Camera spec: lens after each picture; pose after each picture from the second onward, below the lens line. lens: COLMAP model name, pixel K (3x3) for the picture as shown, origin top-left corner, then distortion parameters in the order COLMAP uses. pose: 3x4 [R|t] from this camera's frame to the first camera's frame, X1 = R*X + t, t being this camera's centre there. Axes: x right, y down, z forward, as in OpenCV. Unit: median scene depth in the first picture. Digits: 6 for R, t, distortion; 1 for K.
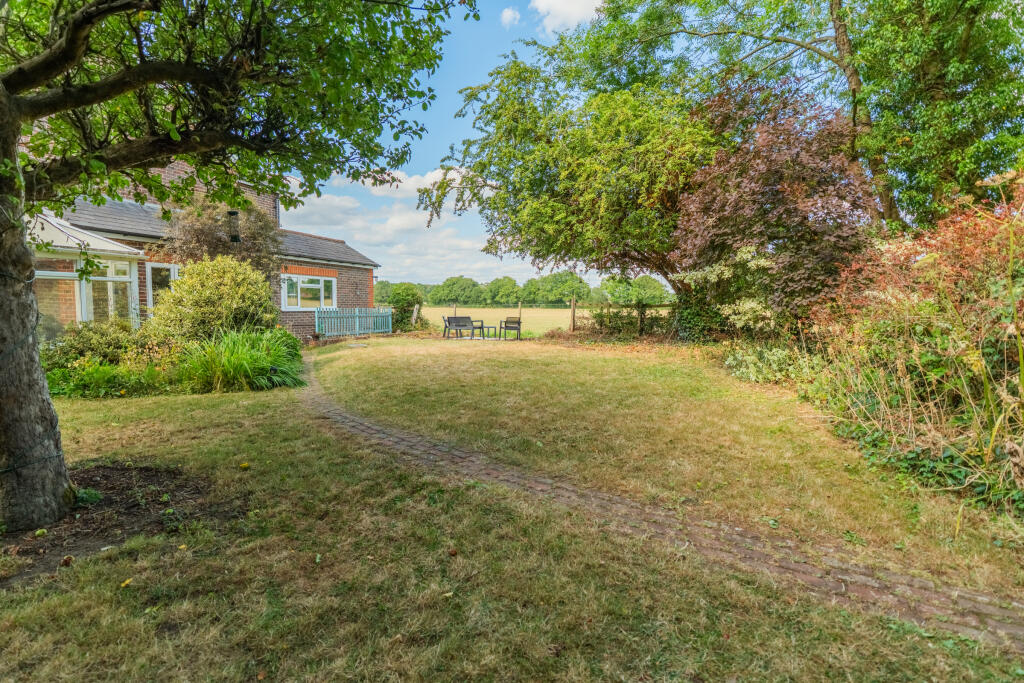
lens RADIAL K [[501.8, 0, 512.0], [0, 501.8, 341.5], [0, 0, 1]] dist [0.000405, -0.000018]
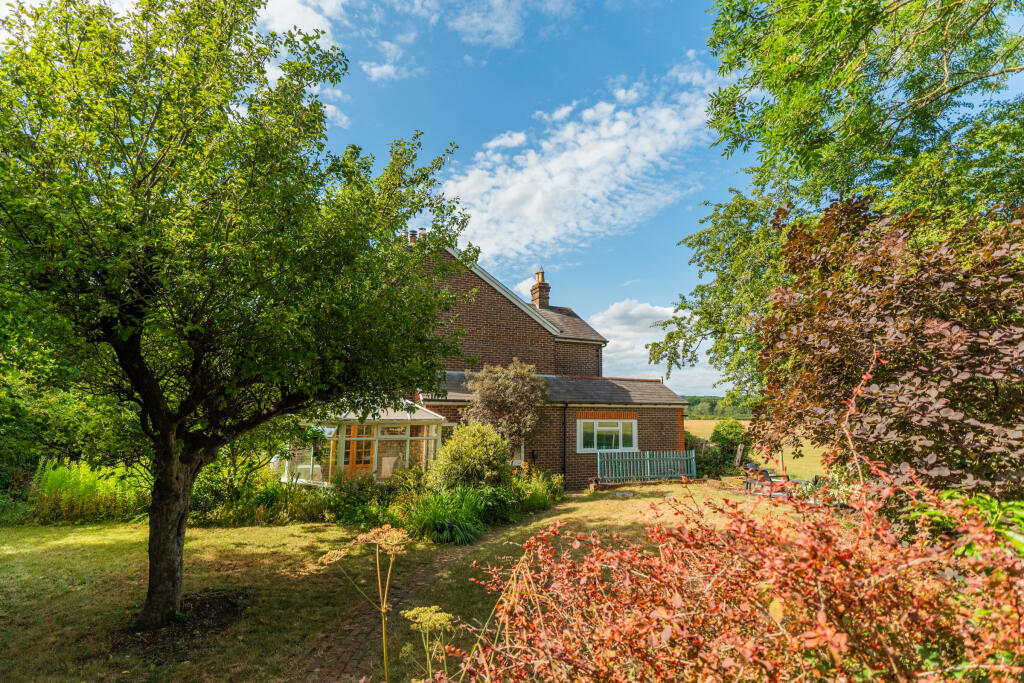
lens RADIAL K [[501.8, 0, 512.0], [0, 501.8, 341.5], [0, 0, 1]] dist [0.000405, -0.000018]
pose [[0.651591, -0.103365, -0.751495, 0.311875], [-0.055120, 0.981602, -0.182808, -0.090318], [0.756565, 0.160538, 0.633906, 0.131463]]
